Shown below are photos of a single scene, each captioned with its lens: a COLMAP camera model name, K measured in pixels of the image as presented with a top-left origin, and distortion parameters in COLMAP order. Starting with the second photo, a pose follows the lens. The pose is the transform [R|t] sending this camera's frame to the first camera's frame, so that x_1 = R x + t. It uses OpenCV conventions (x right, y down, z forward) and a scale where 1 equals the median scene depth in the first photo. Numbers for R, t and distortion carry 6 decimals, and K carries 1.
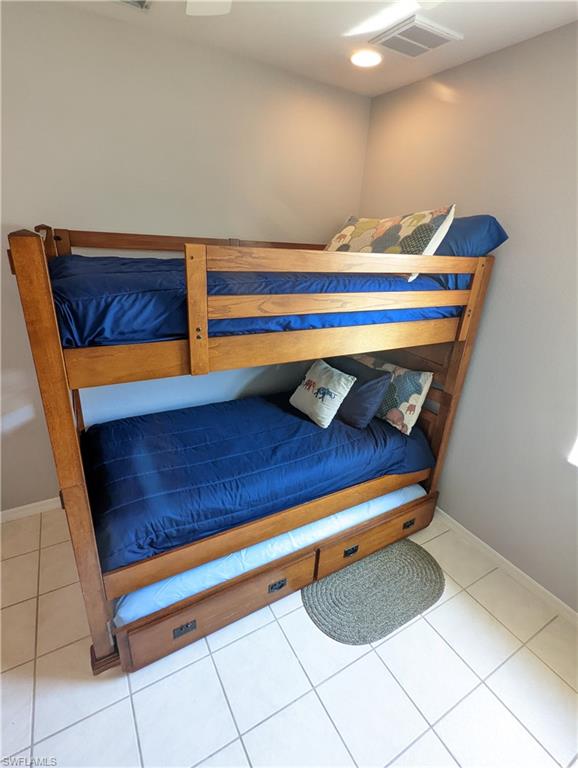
lens RADIAL K [[367.9, 0, 288.6], [0, 367.9, 384.1], [0, 0, 1]] dist [-0.001469, 0.000064]
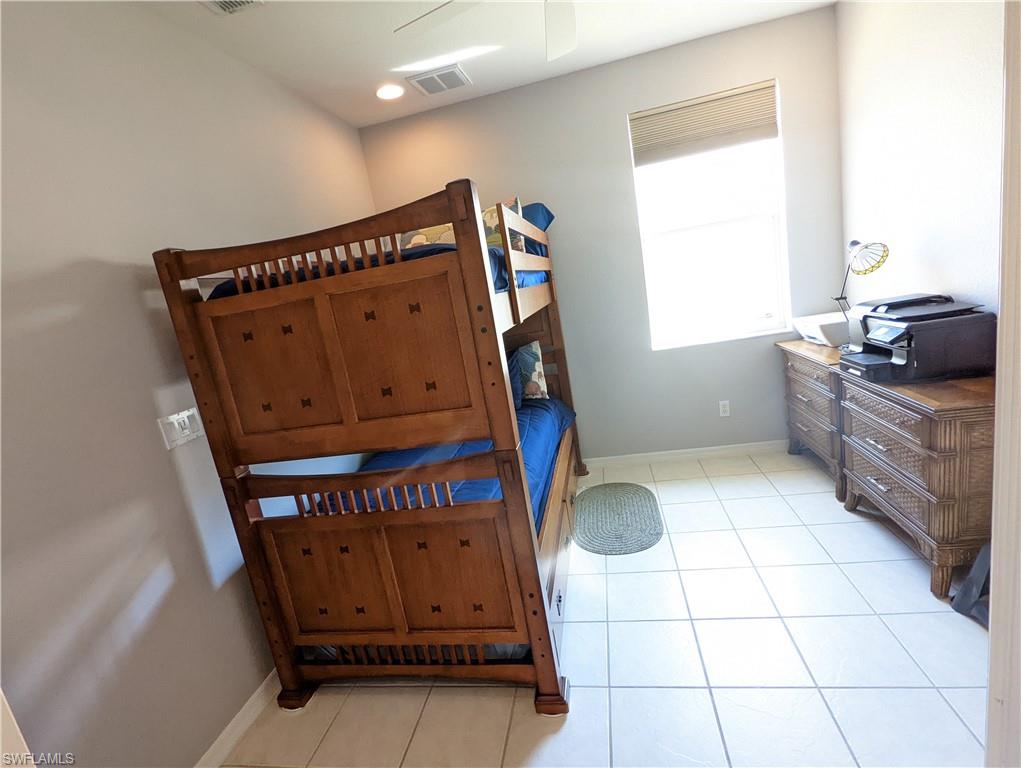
lens RADIAL K [[489.1, 0, 509.1], [0, 489.1, 385.4], [0, 0, 1]] dist [-0.001469, 0.000064]
pose [[0.631703, -0.318986, 0.706541, -0.841125], [0.476199, 0.878860, -0.028975, 0.100835], [-0.611708, 0.354757, 0.707079, 0.049468]]
